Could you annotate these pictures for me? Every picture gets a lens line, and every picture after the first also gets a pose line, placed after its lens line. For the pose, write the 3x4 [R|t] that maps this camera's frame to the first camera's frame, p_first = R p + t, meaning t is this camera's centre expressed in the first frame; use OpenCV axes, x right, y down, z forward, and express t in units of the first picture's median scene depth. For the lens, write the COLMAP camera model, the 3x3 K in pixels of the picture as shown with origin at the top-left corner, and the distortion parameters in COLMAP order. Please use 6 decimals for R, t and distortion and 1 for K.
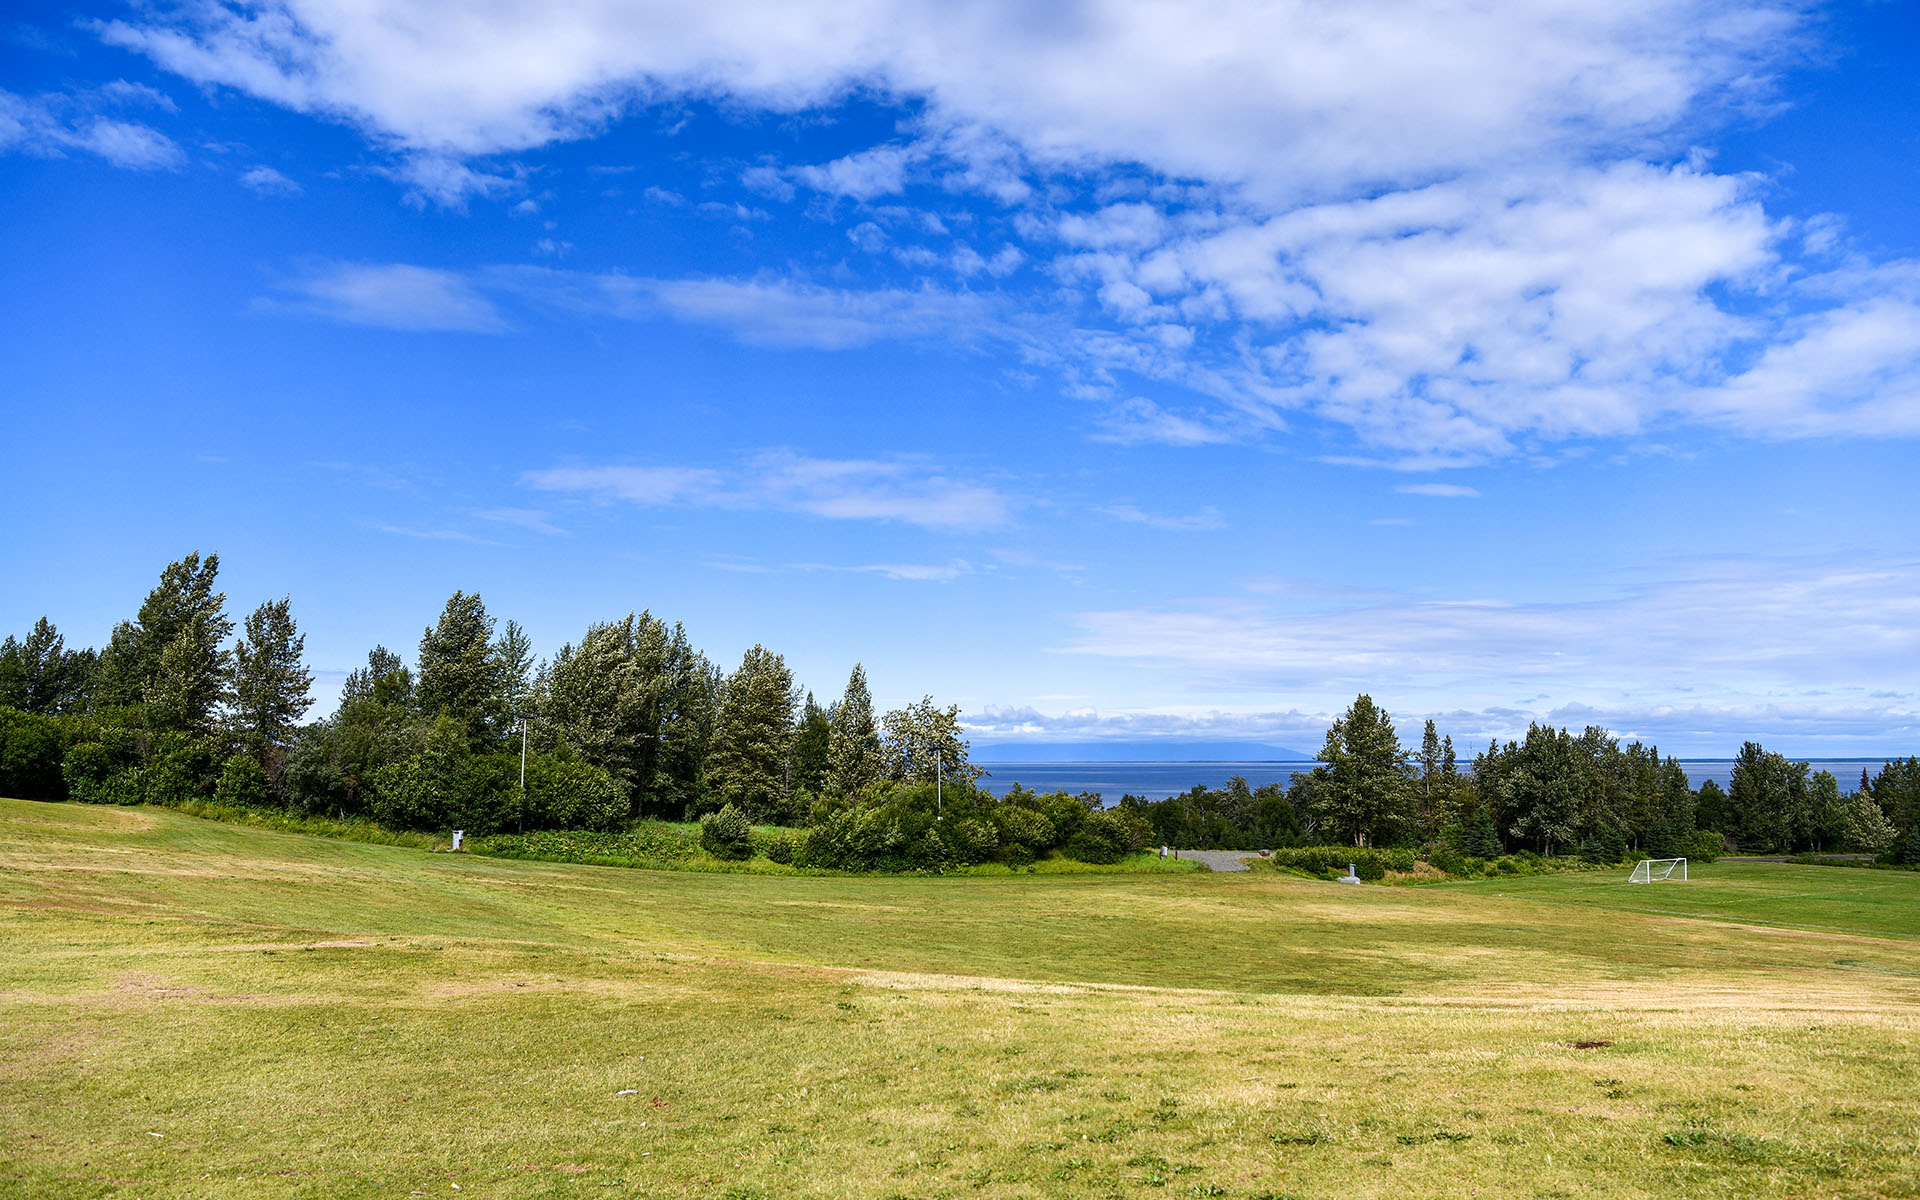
lens RADIAL K [[1443.4, 0, 960.0], [0, 1443.4, 600.0], [0, 0, 1]] dist [-0.057525, 0.009983]
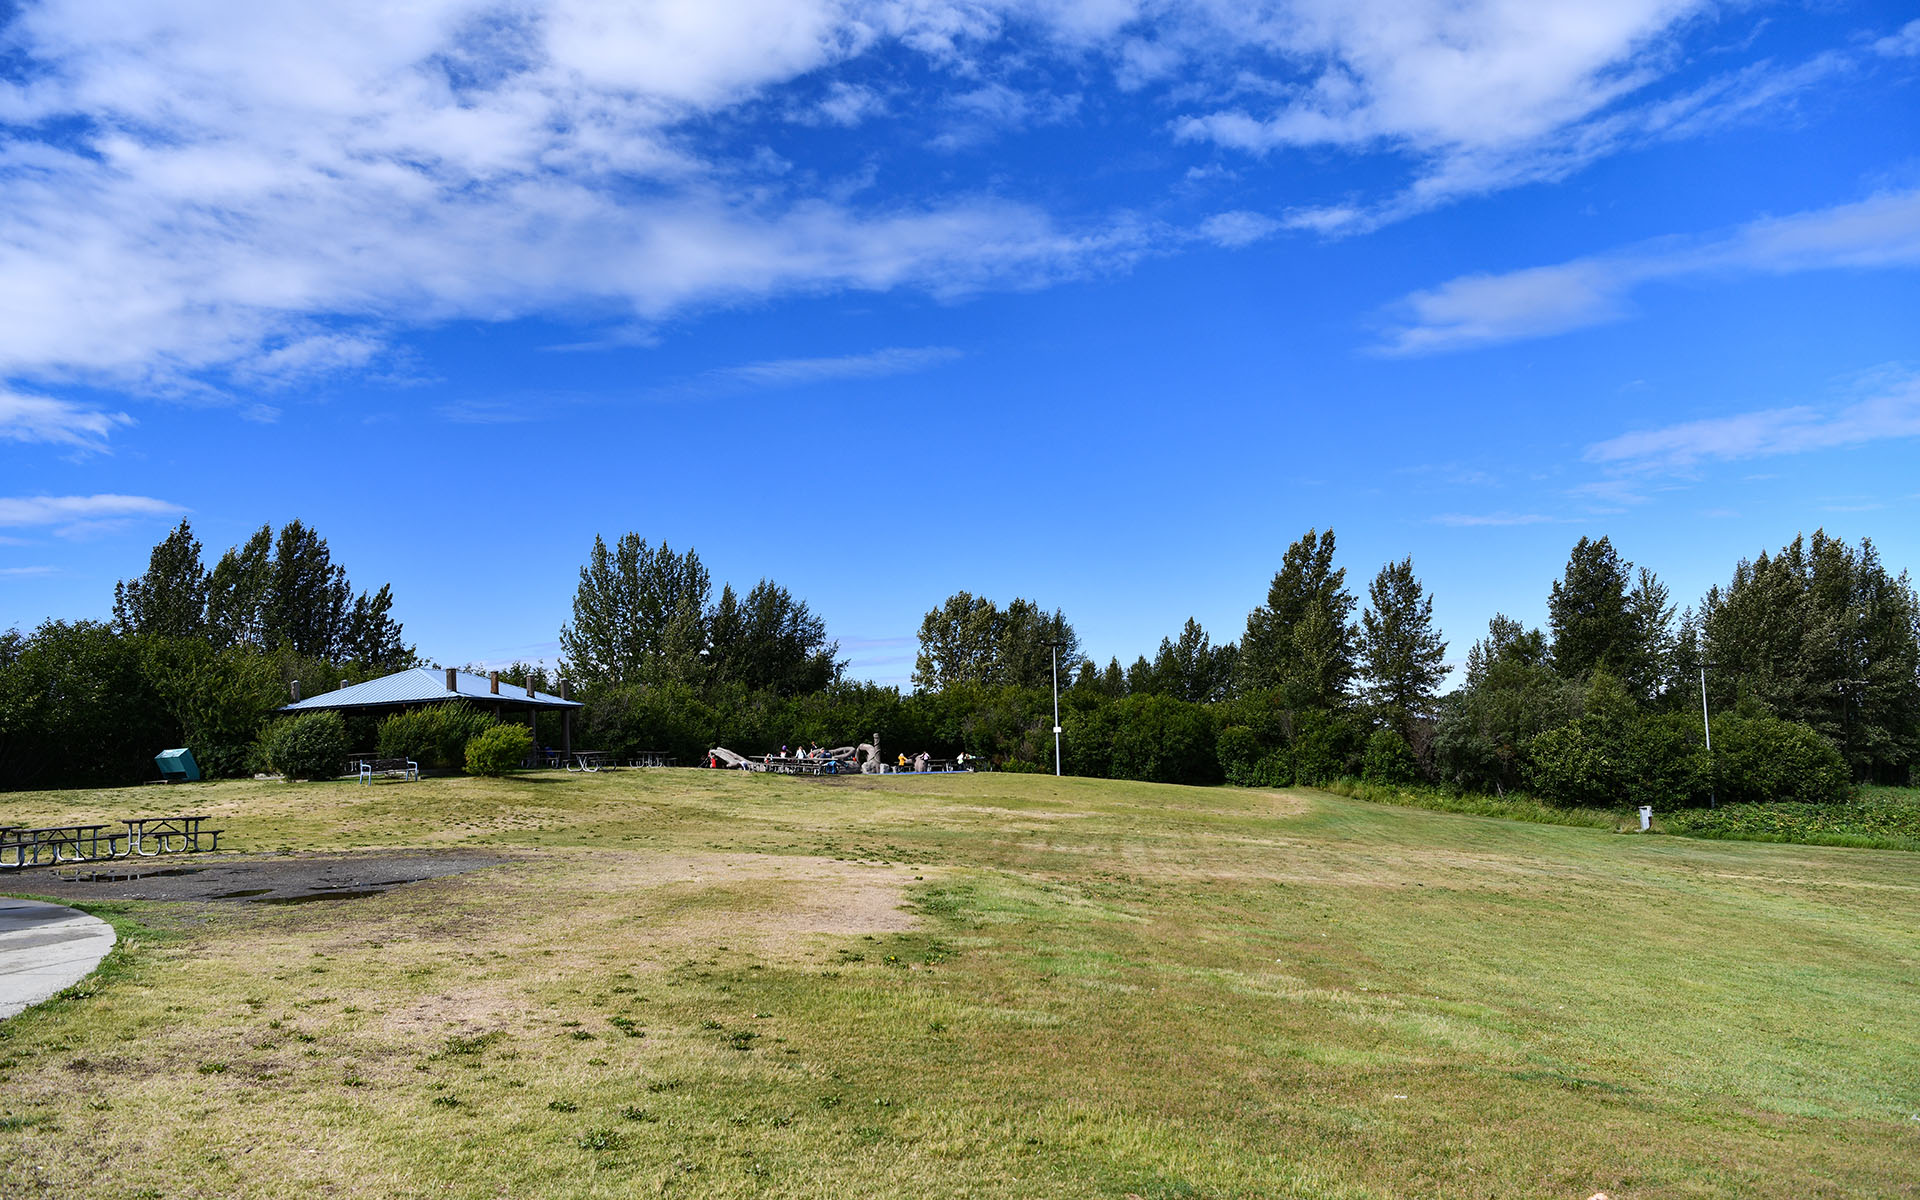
lens RADIAL K [[1329.8, 0, 984.8], [0, 1329.8, 561.6], [0, 0, 1]] dist [-0.067415, 0.013117]
pose [[0.734013, -0.128769, -0.666817, -0.098991], [0.113964, 0.991292, -0.065979, 0.025116], [0.669506, -0.027563, 0.742295, 0.172882]]
